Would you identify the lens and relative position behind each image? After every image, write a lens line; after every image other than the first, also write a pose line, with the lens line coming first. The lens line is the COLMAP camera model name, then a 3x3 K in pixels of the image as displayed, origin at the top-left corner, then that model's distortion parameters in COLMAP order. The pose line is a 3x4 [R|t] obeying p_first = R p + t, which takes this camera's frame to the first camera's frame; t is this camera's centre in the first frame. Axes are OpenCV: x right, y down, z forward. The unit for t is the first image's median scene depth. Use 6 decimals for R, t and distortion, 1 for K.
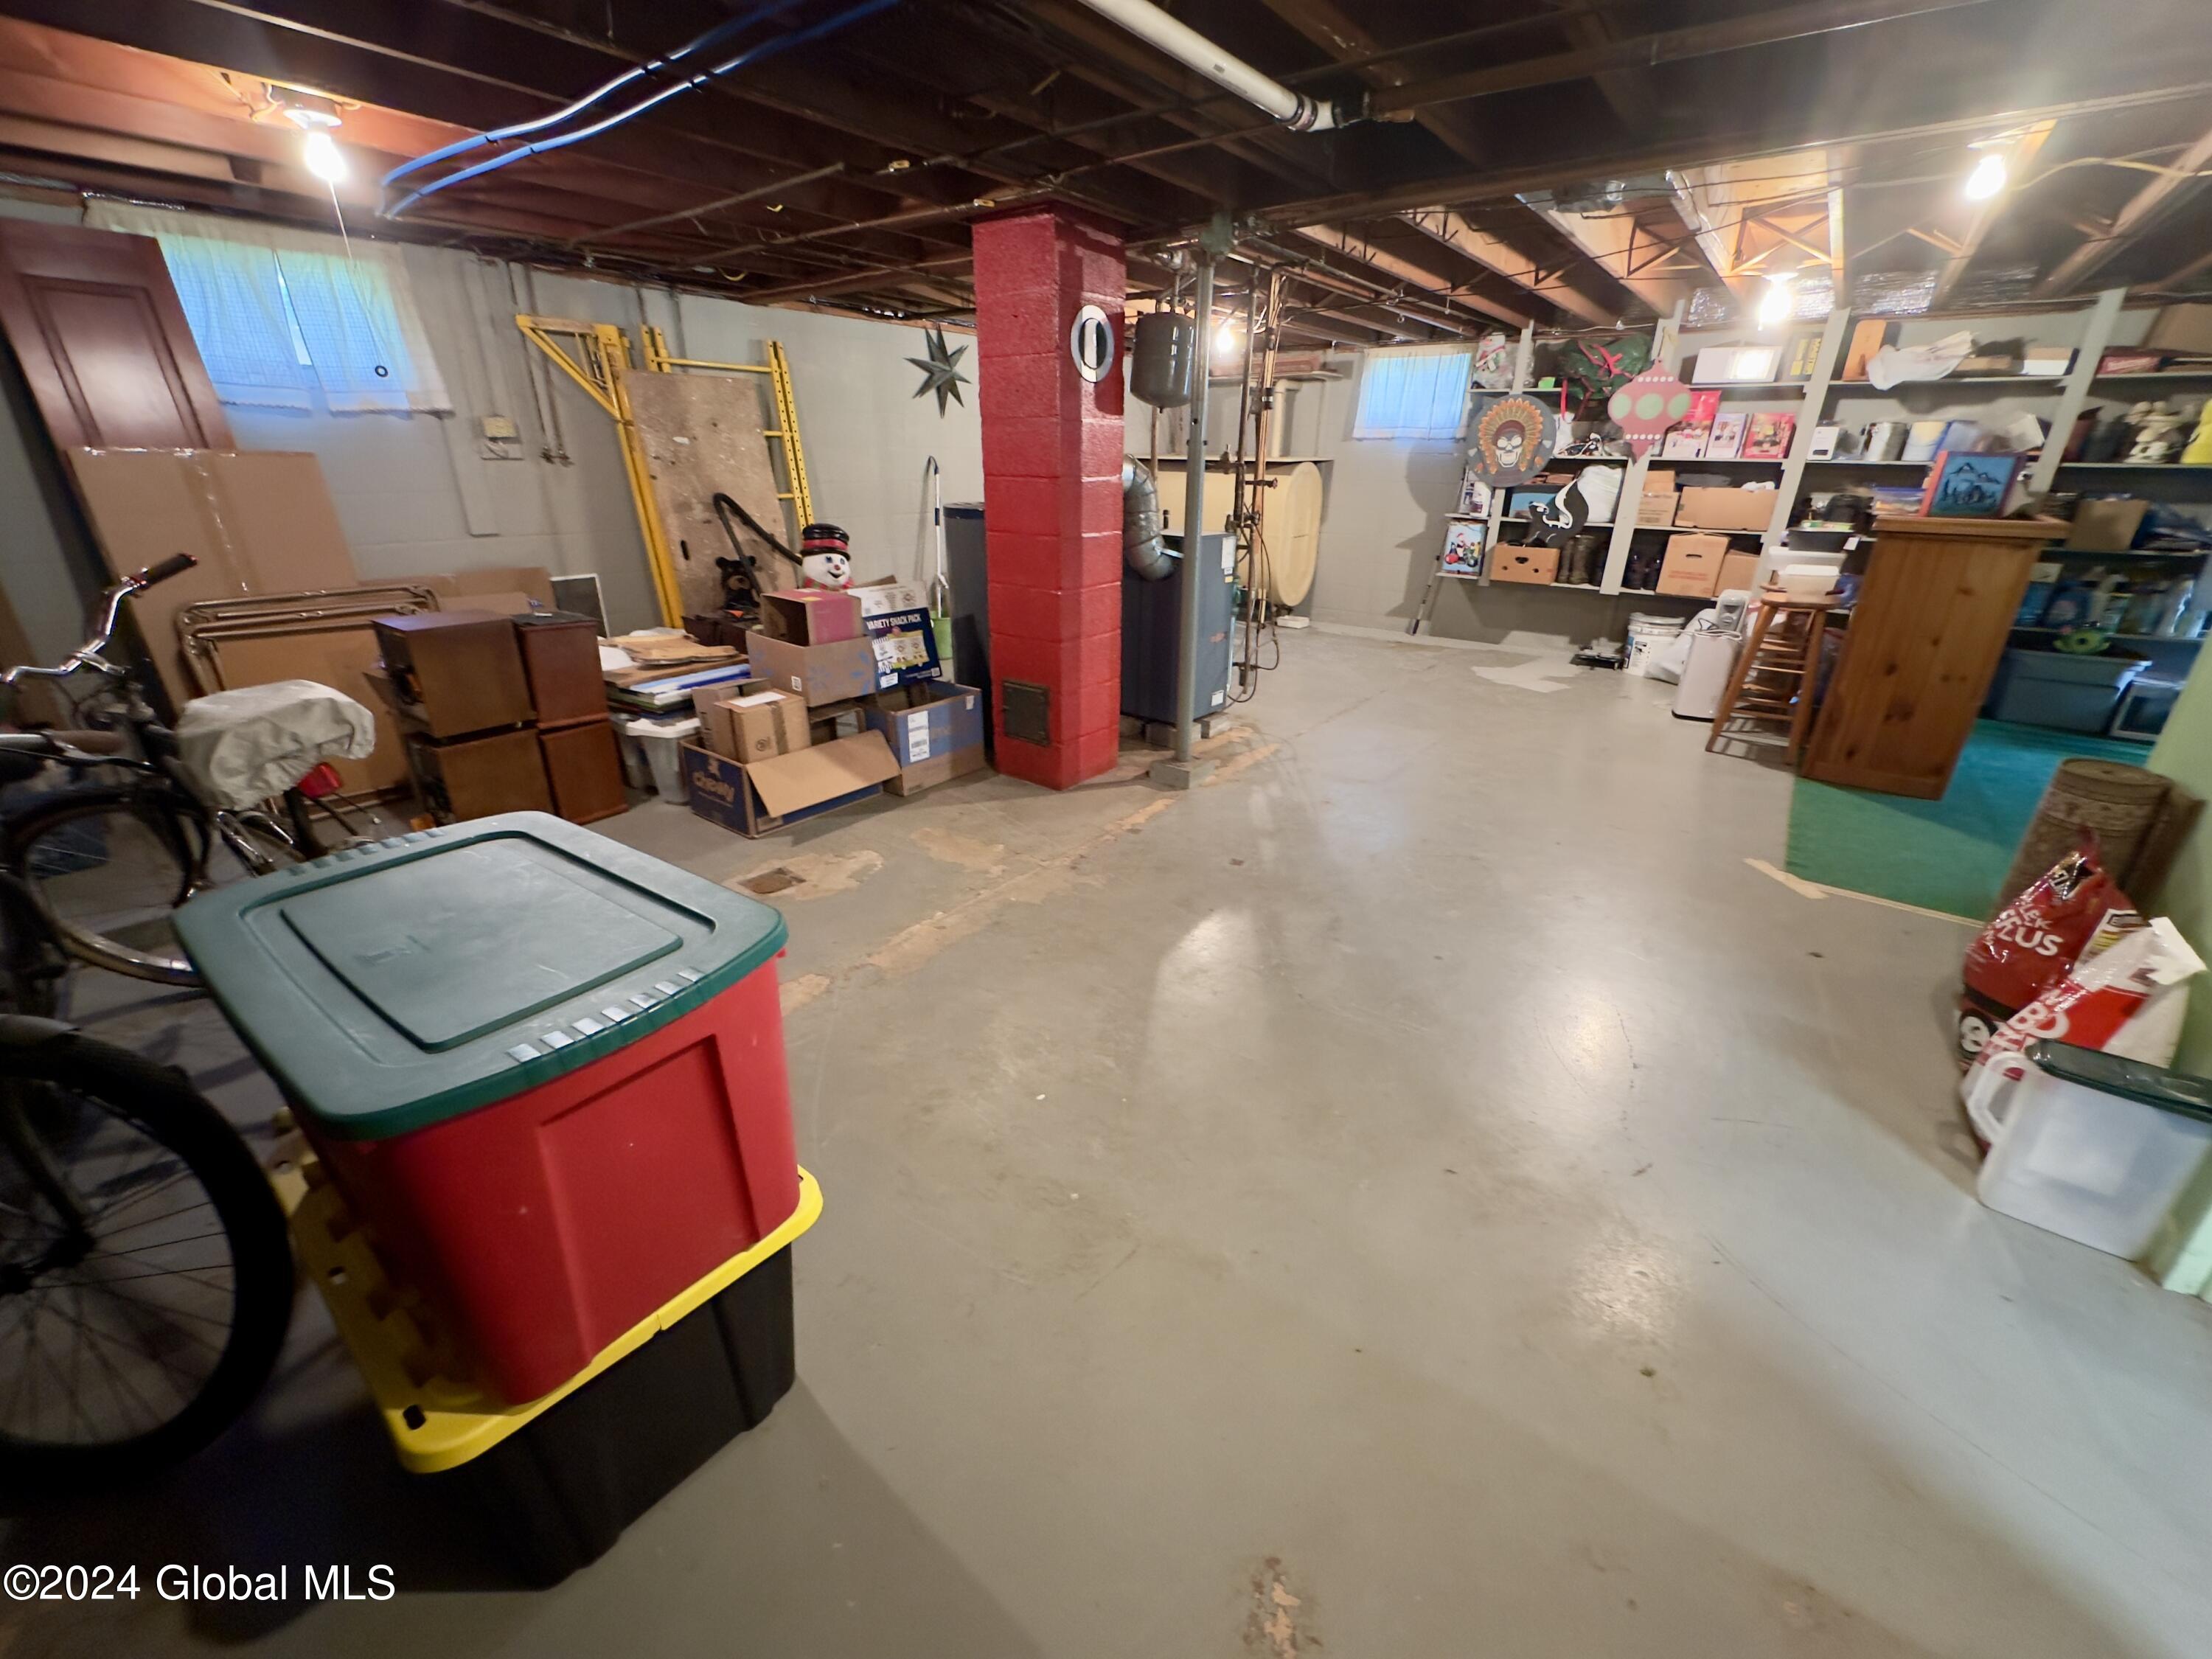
lens RADIAL K [[883.0, 0, 1108.7], [0, 883.0, 823.9], [0, 0, 1]] dist [0.001509, 0.000542]
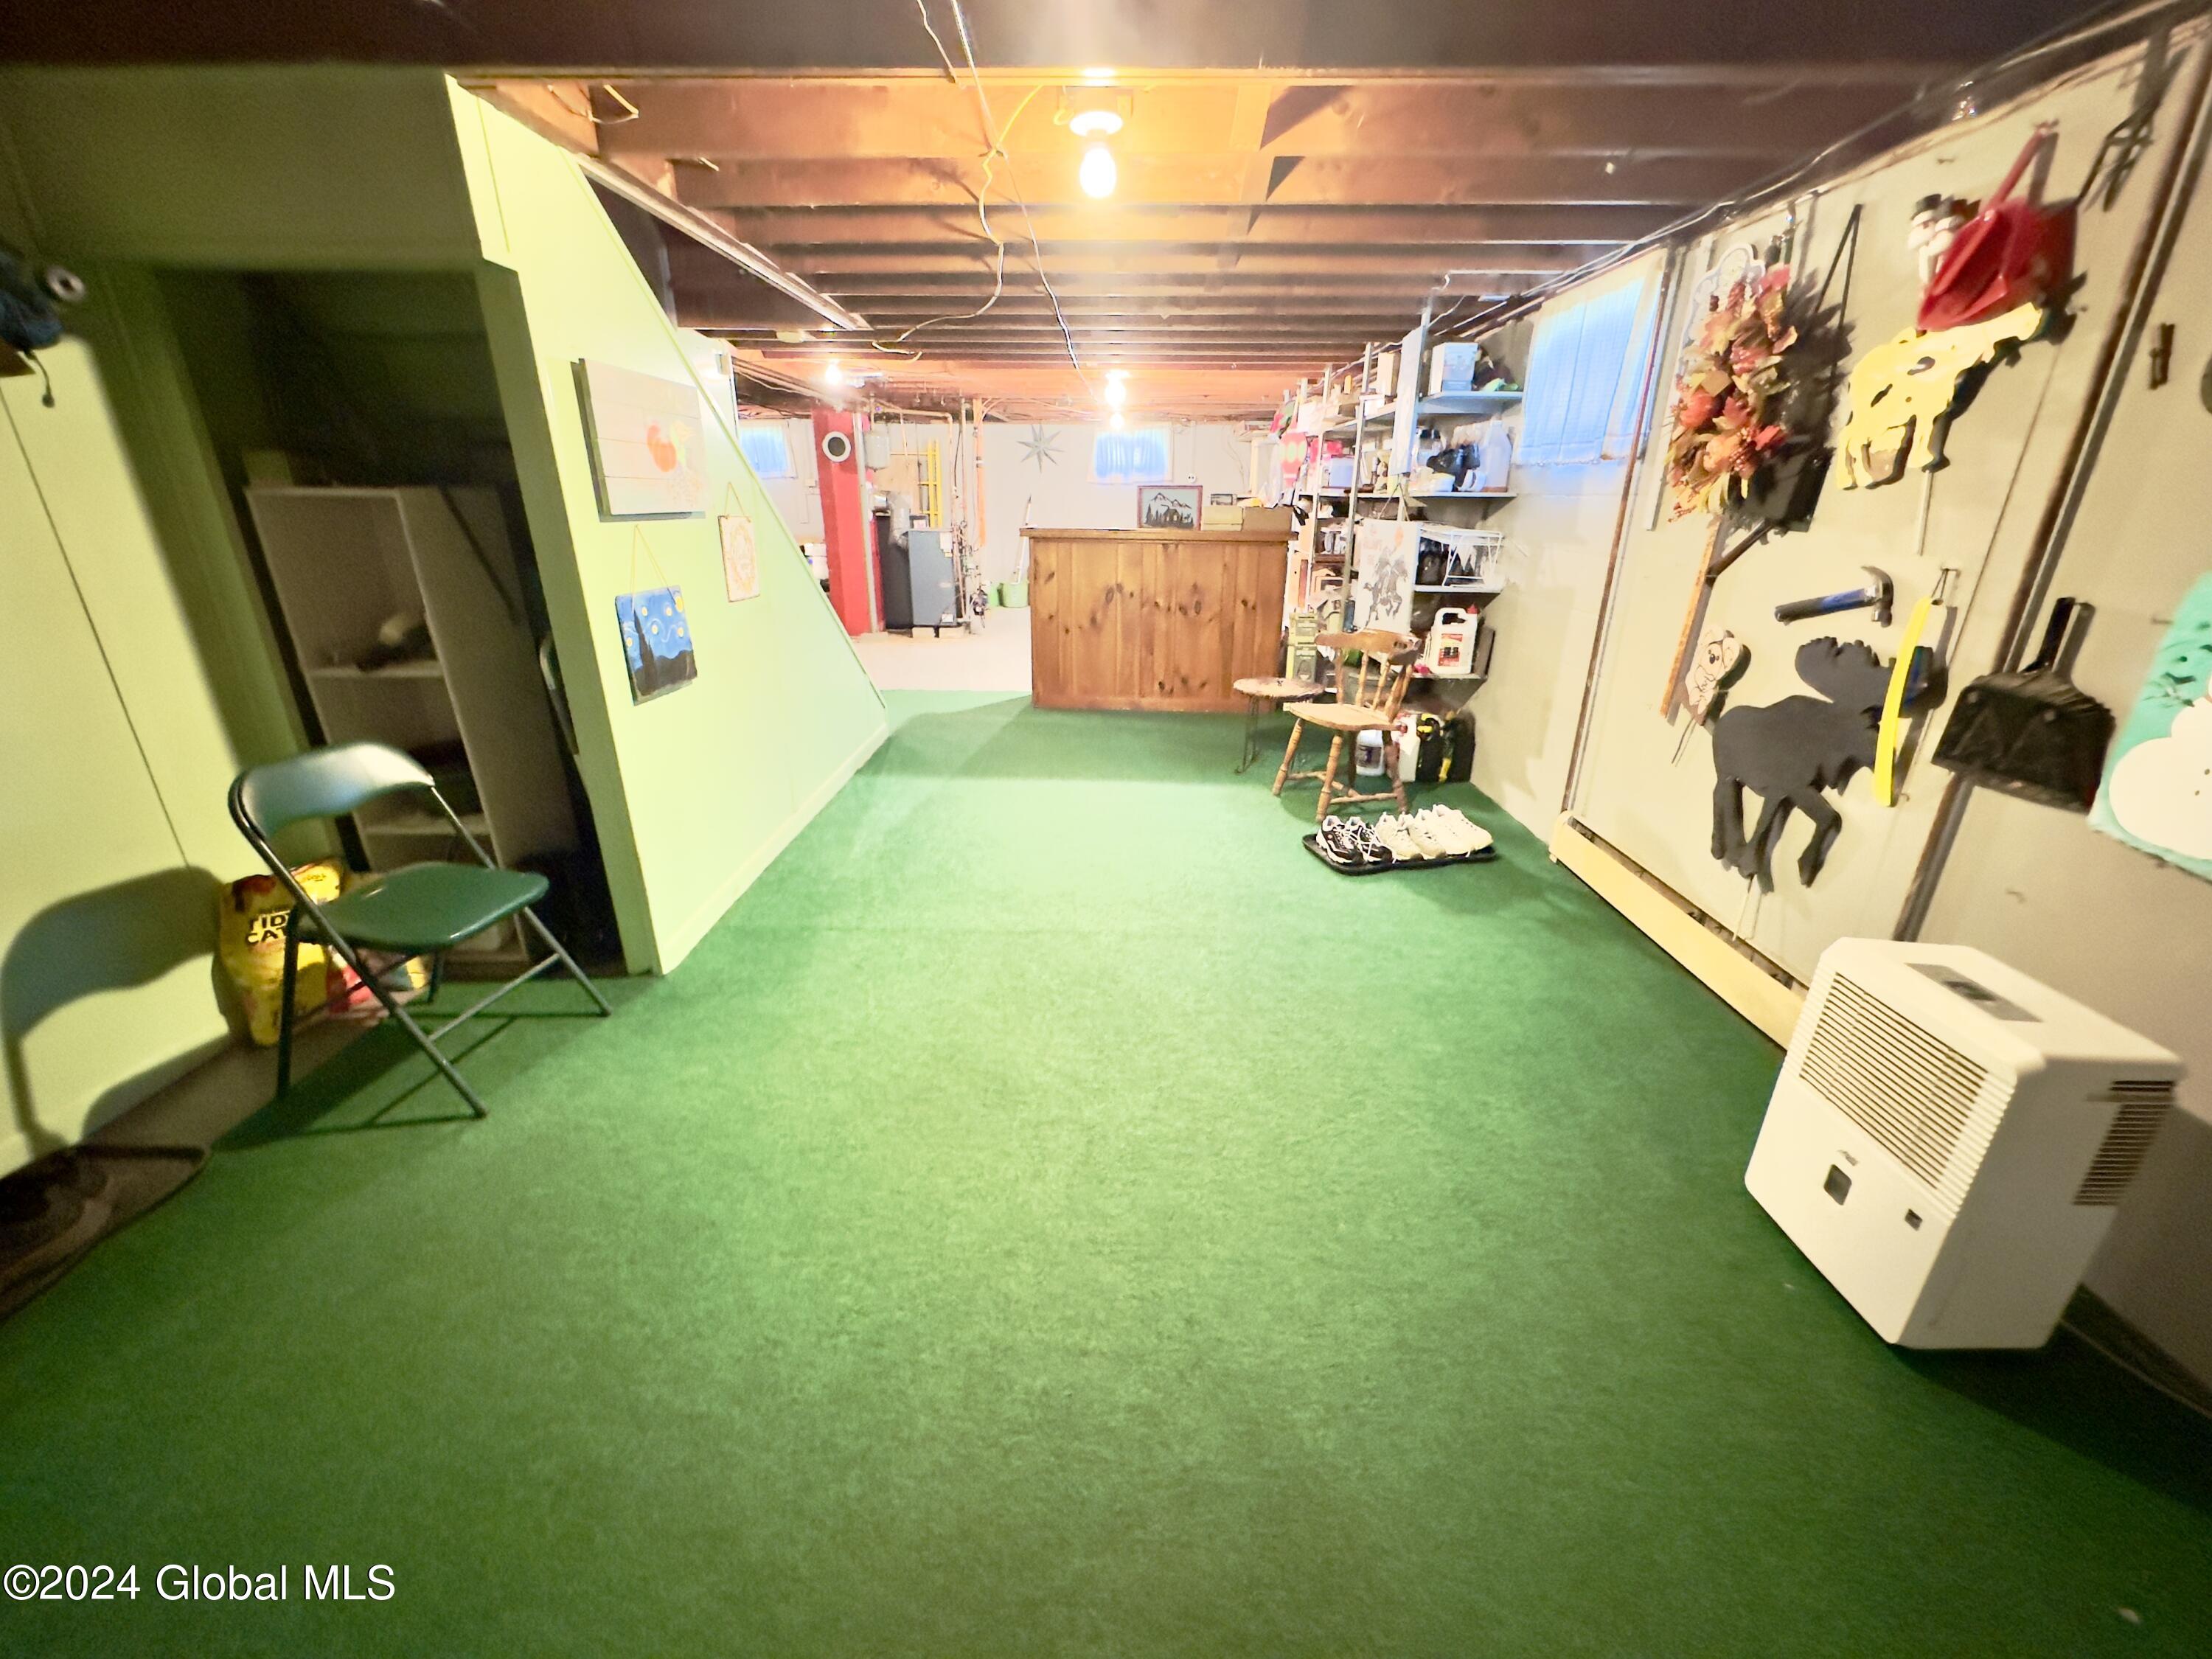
lens RADIAL K [[883.0, 0, 1099.6], [0, 883.0, 817.1], [0, 0, 1]] dist [0.001509, 0.000542]
pose [[0.585473, 0.272244, -0.763613, 2.030100], [-0.312311, 0.944969, 0.097448, -0.035367], [0.748120, 0.181431, 0.638279, 0.141932]]
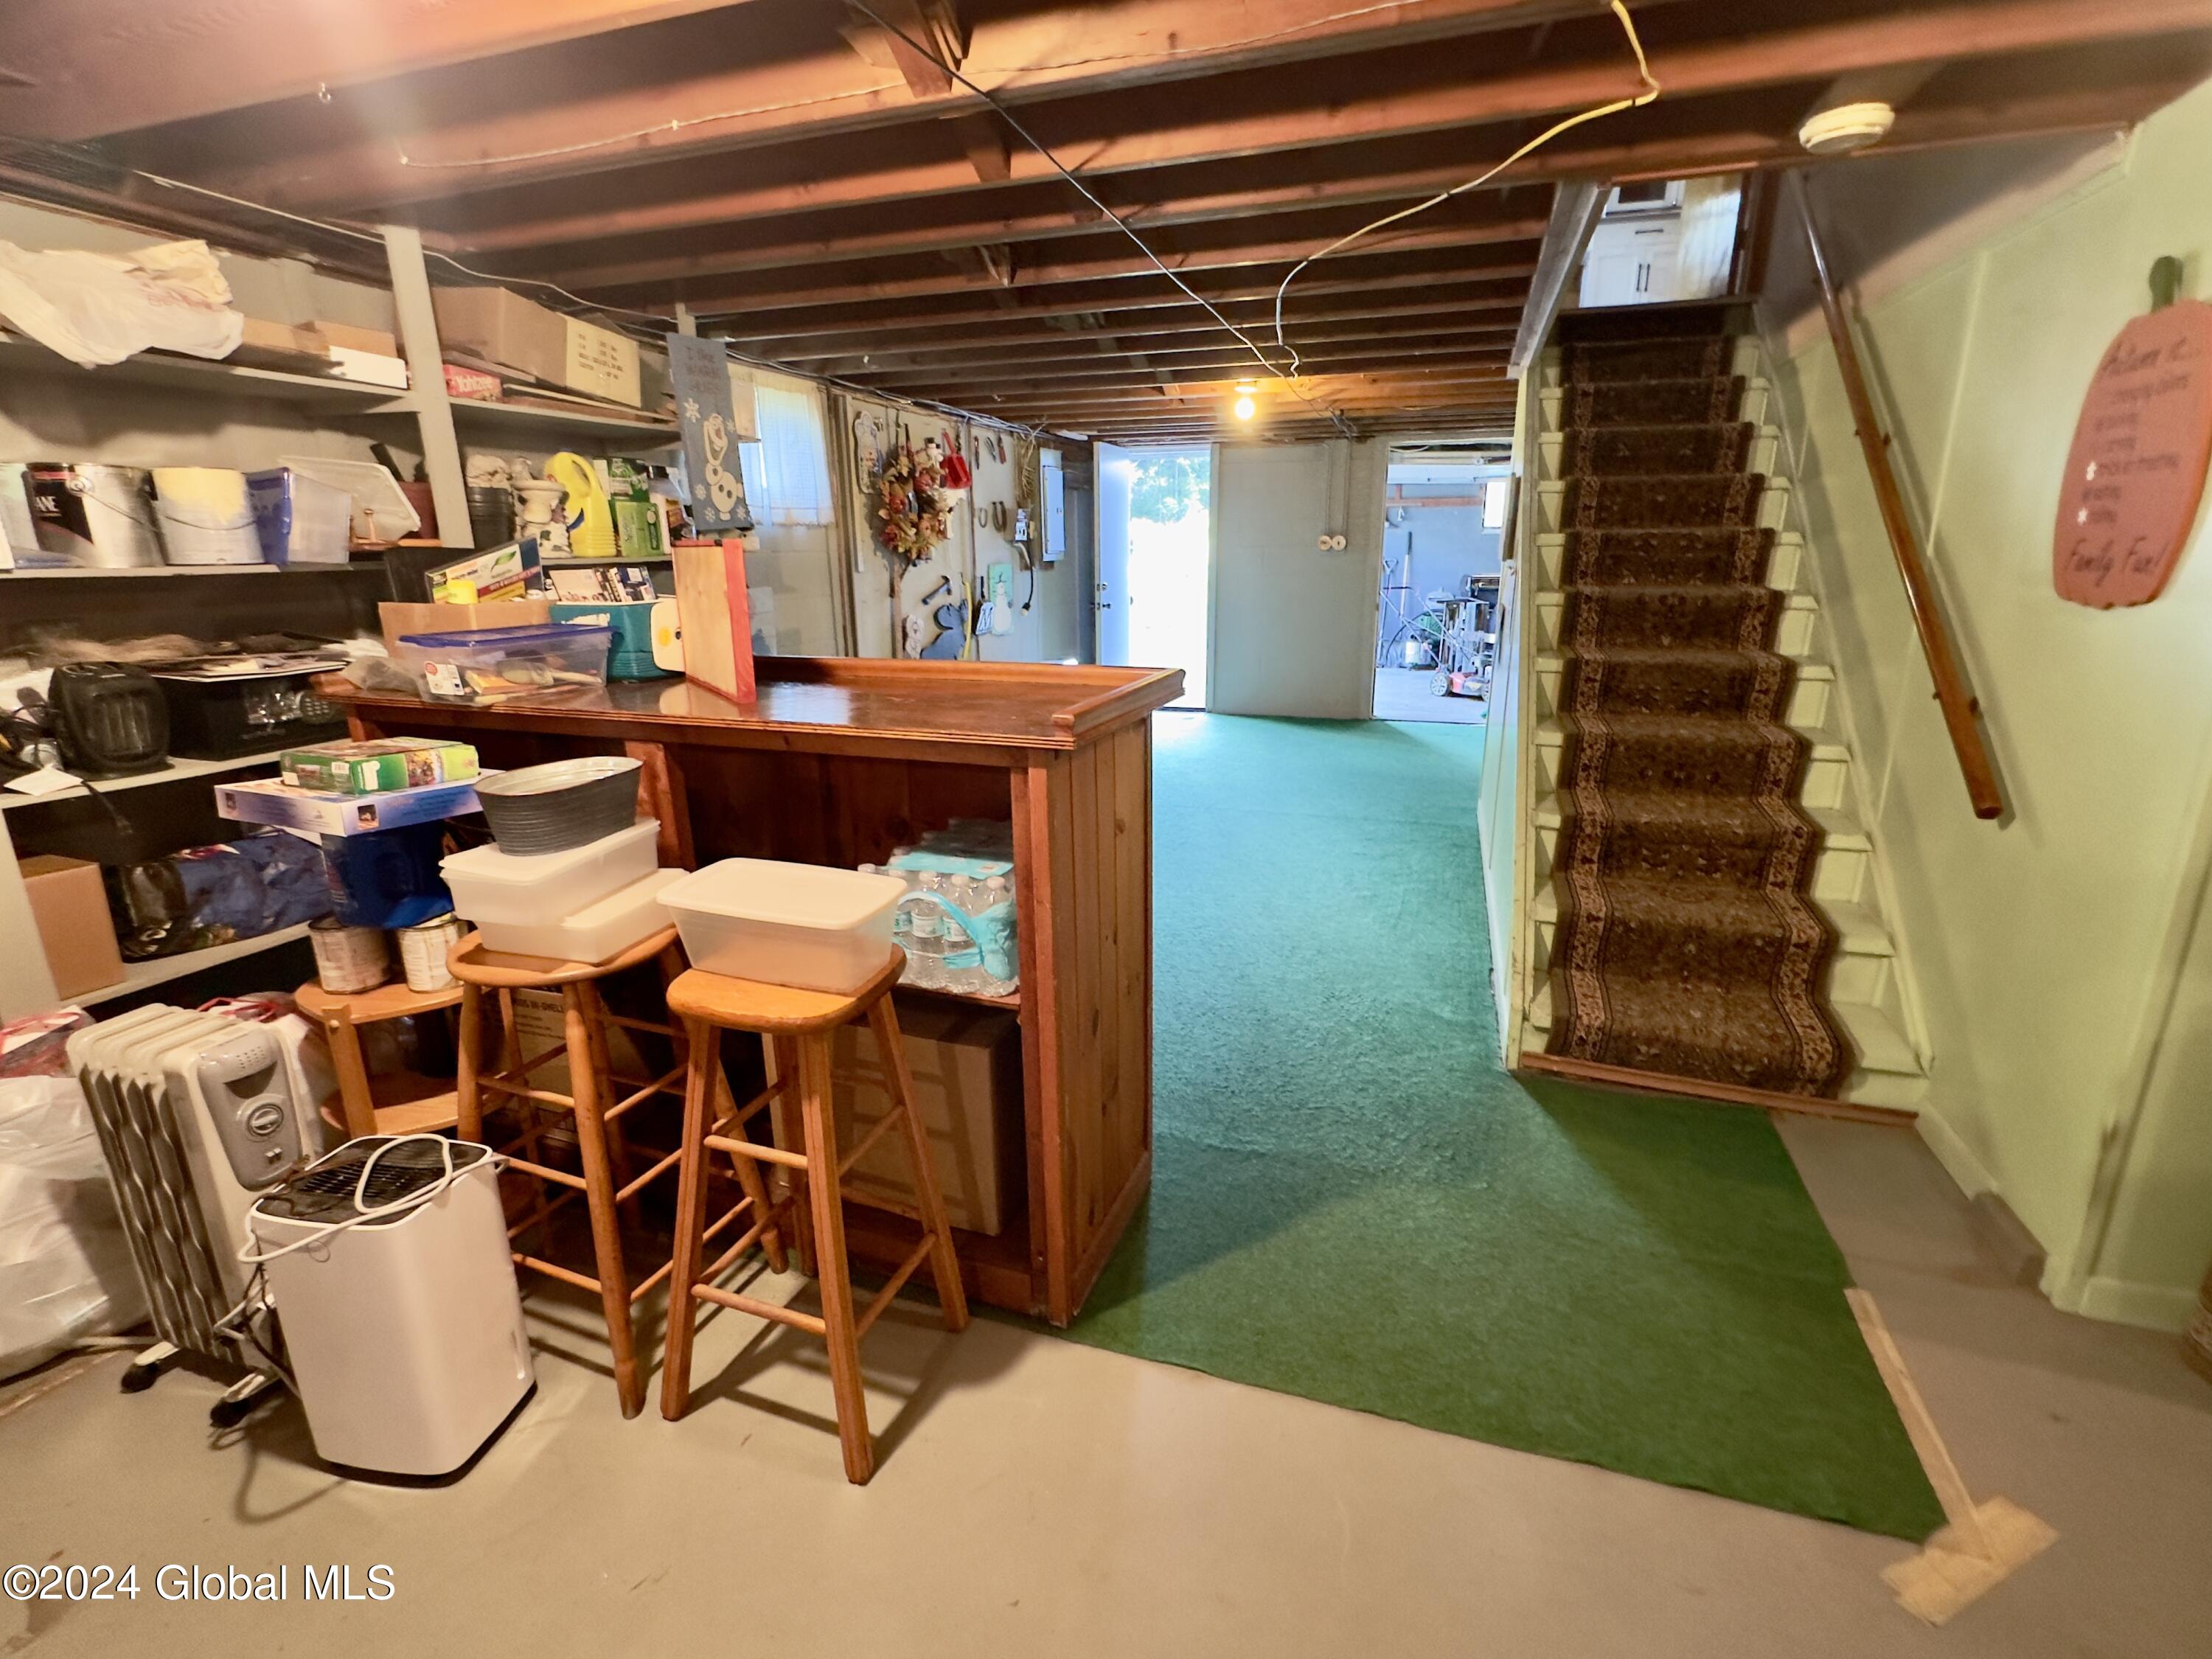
lens RADIAL K [[1019.3, 0, 1101.0], [0, 1019.3, 831.3], [0, 0, 1]] dist [-0.003326, 0.000318]
pose [[-0.319050, -0.267936, 0.909075, 0.415344], [0.370798, 0.847453, 0.379910, -0.402931], [-0.872190, 0.458294, -0.171030, 0.947063]]
